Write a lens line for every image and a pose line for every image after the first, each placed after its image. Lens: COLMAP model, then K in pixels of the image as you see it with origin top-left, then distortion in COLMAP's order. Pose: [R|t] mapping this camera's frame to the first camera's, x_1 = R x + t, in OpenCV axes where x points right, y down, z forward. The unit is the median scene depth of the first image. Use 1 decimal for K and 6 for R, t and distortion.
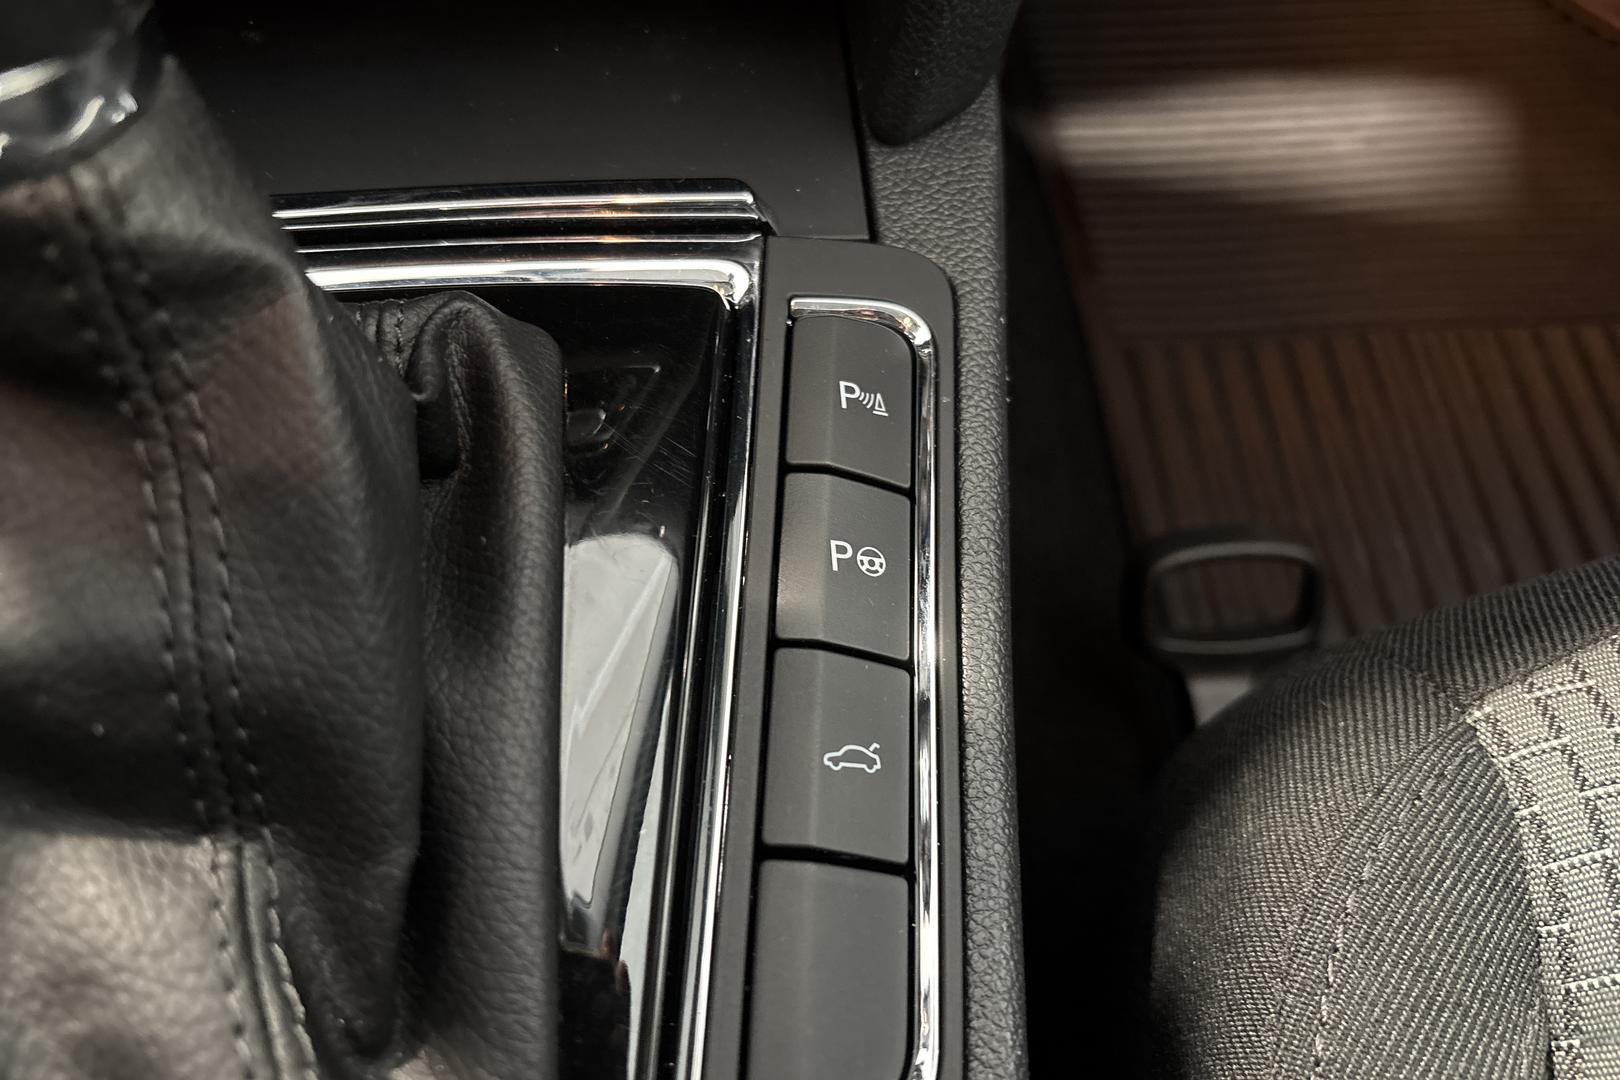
lens RADIAL K [[1160.1, 0, 810.0], [0, 1160.1, 540.0], [0, 0, 1]] dist [0.022002, -0.064794]
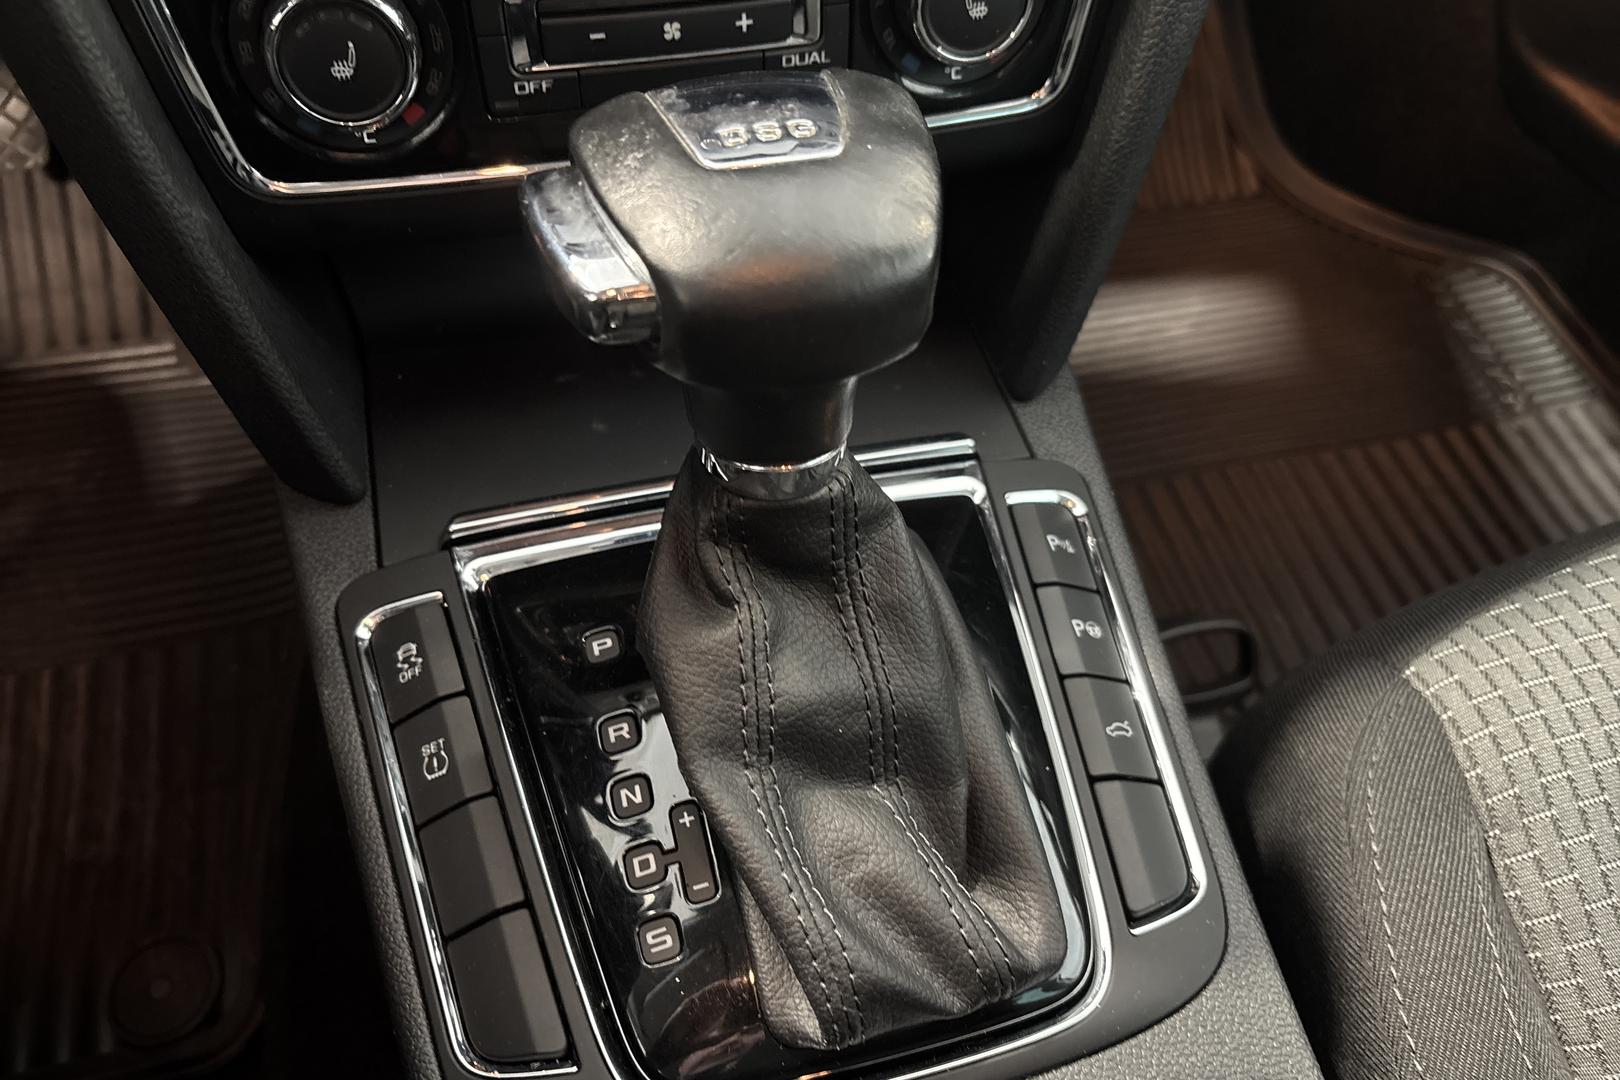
lens RADIAL K [[1158.4, 0, 810.0], [0, 1158.4, 540.0], [0, 0, 1]] dist [0.026776, -0.000940]
pose [[0.982412, -0.105609, 0.153994, -0.637207], [0.125955, 0.983617, -0.128970, 0.057651], [-0.137850, 0.146098, 0.979619, -0.744225]]
